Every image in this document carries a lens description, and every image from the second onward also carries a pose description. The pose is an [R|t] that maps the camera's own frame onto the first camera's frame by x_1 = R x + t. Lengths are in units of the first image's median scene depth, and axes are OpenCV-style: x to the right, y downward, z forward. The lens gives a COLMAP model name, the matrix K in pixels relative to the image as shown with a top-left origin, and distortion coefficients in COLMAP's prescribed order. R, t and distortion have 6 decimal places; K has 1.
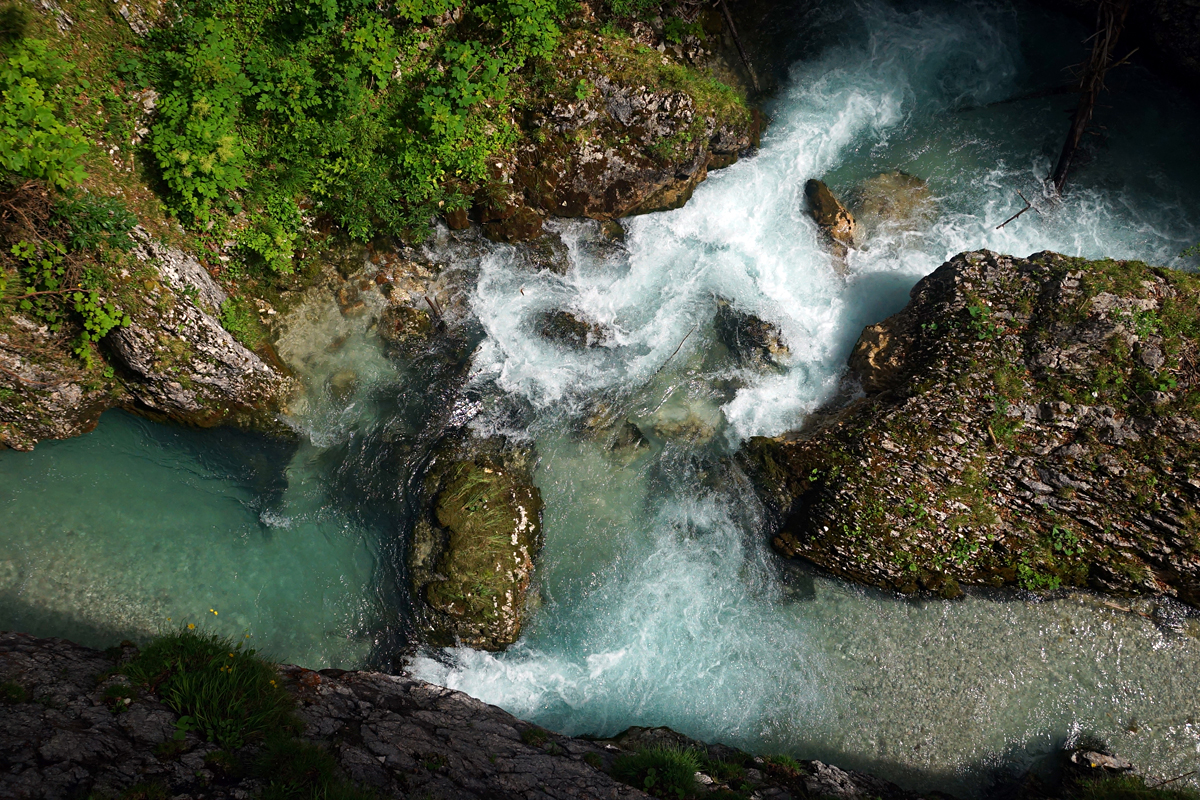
lens RADIAL K [[1159.8, 0, 601.2], [0, 1159.8, 395.0], [0, 0, 1]] dist [-0.021715, 0.000000]
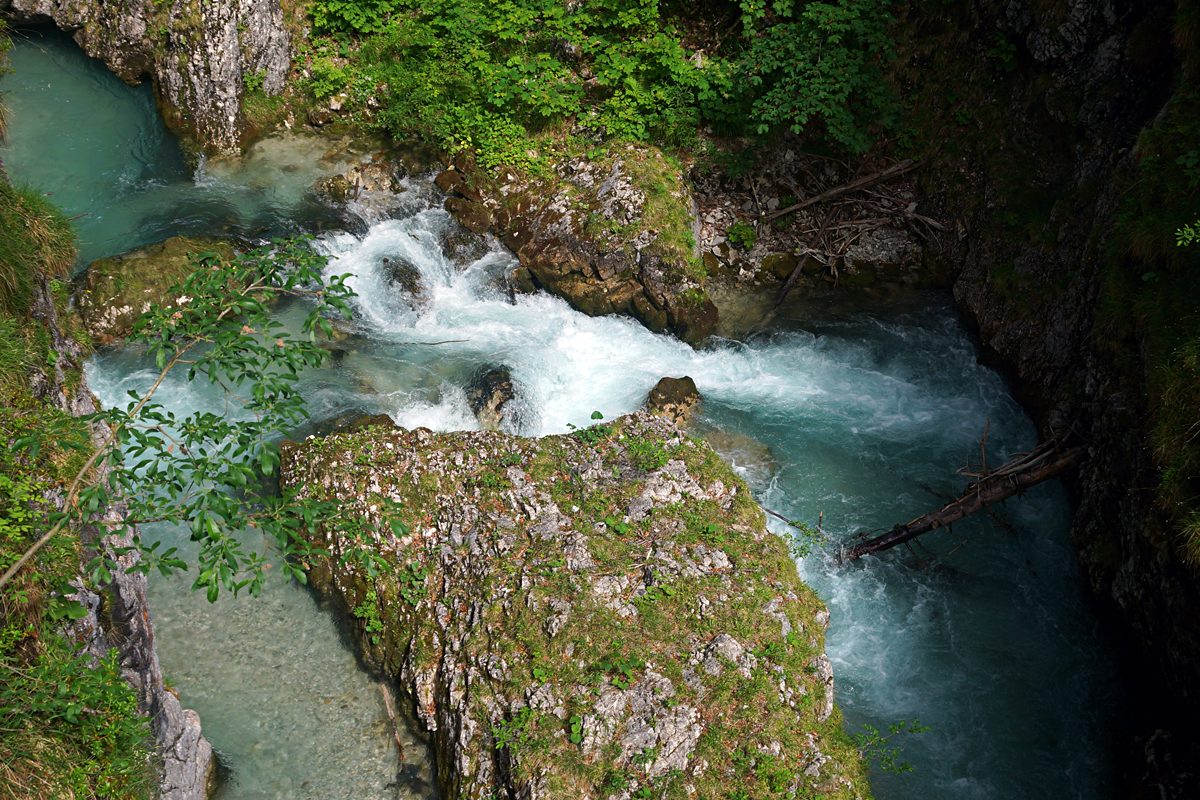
lens RADIAL K [[1794.2, 0, 597.4], [0, 1794.2, 400.9], [0, 0, 1]] dist [0.052466, 0.000000]
pose [[0.529298, 0.528414, -0.663794, 1.164355], [-0.825761, 0.500511, -0.260016, 0.265785], [0.194840, 0.685761, 0.701263, 0.015972]]
